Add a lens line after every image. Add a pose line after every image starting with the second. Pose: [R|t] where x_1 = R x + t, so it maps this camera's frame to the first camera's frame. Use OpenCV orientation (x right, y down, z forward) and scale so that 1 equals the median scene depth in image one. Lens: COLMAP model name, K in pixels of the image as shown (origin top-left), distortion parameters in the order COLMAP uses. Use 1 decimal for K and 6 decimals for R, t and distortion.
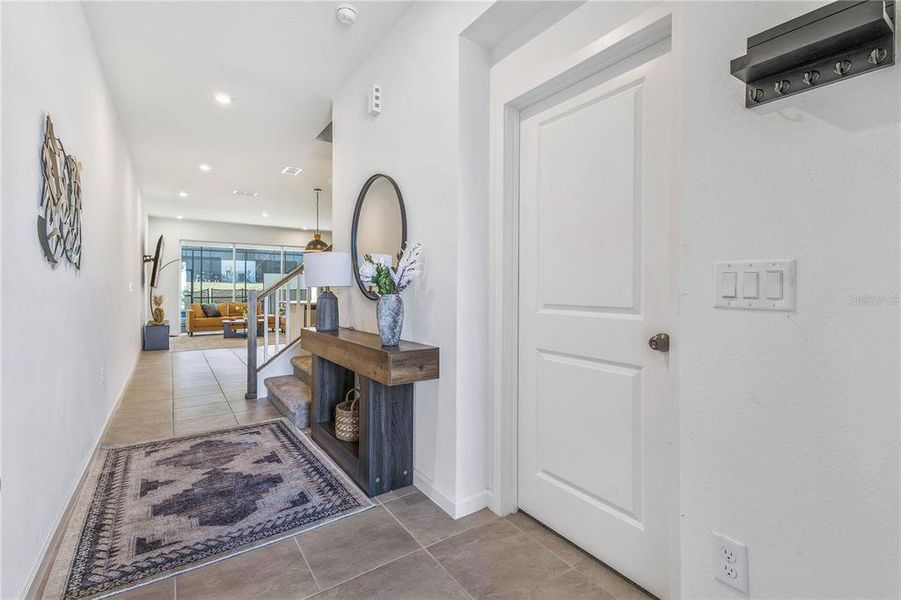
lens RADIAL K [[402.6, 0, 460.8], [0, 402.6, 288.5], [0, 0, 1]] dist [0.016233, -0.001338]
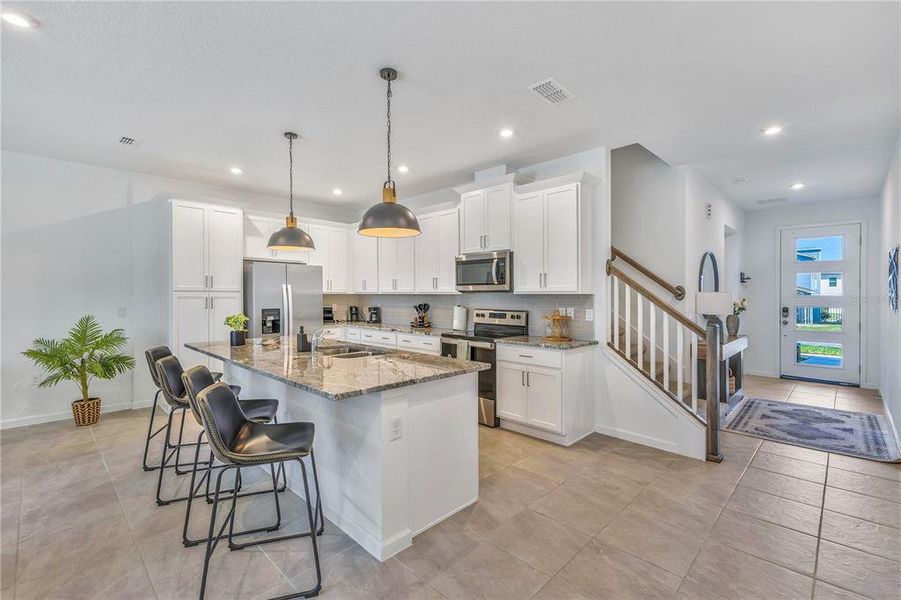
lens RADIAL K [[402.6, 0, 446.2], [0, 402.6, 293.9], [0, 0, 1]] dist [0.016233, -0.001338]
pose [[-0.172334, 0.000310, 0.985038, -0.517446], [-0.002184, 0.999997, -0.000697, -0.022323], [-0.985036, -0.002271, -0.172333, 0.707432]]
